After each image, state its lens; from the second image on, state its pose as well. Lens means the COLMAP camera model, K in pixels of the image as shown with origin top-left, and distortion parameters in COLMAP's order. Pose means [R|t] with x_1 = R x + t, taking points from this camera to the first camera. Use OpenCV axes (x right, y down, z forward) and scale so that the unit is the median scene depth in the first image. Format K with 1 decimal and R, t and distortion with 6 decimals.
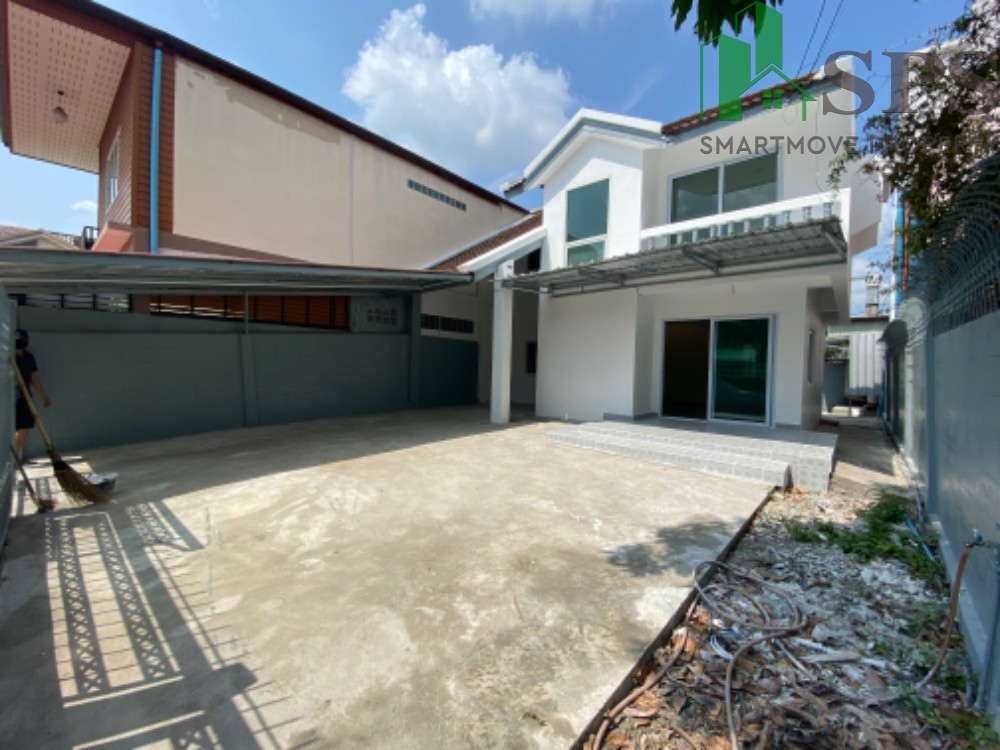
lens RADIAL K [[412.9, 0, 499.0], [0, 412.9, 378.9], [0, 0, 1]] dist [-0.001101, -0.015562]
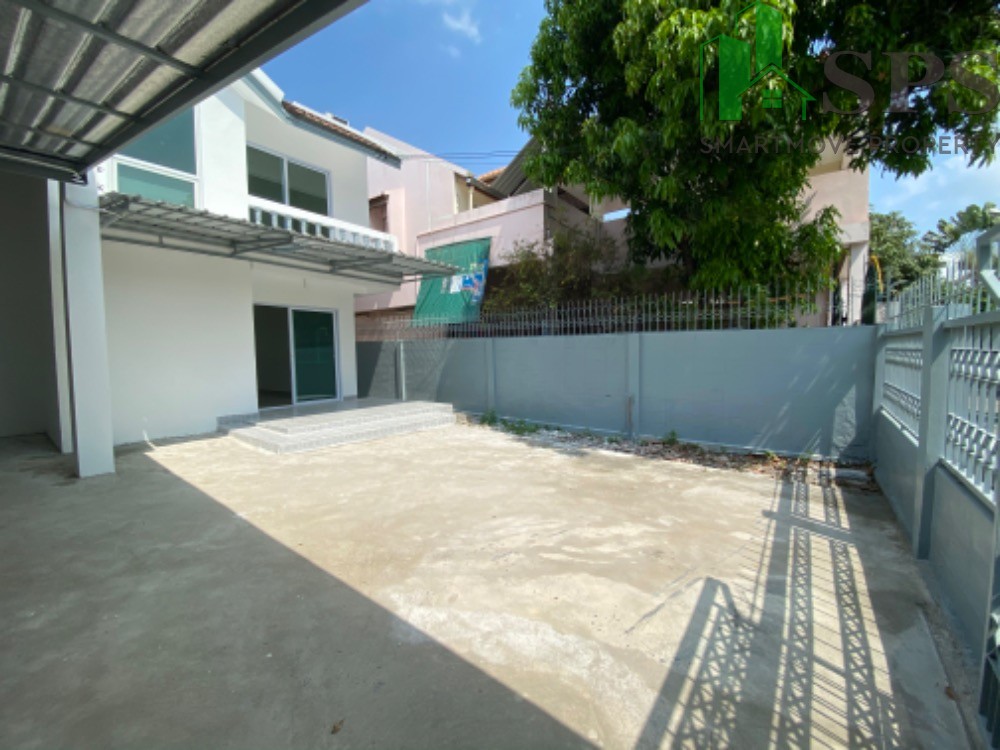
lens RADIAL K [[412.9, 0, 499.0], [0, 412.9, 378.9], [0, 0, 1]] dist [-0.001101, -0.015562]
pose [[-0.080125, -0.084885, 0.993164, -1.667325], [0.042081, 0.995191, 0.088453, -0.103264], [-0.995896, 0.048881, -0.076168, 1.640908]]
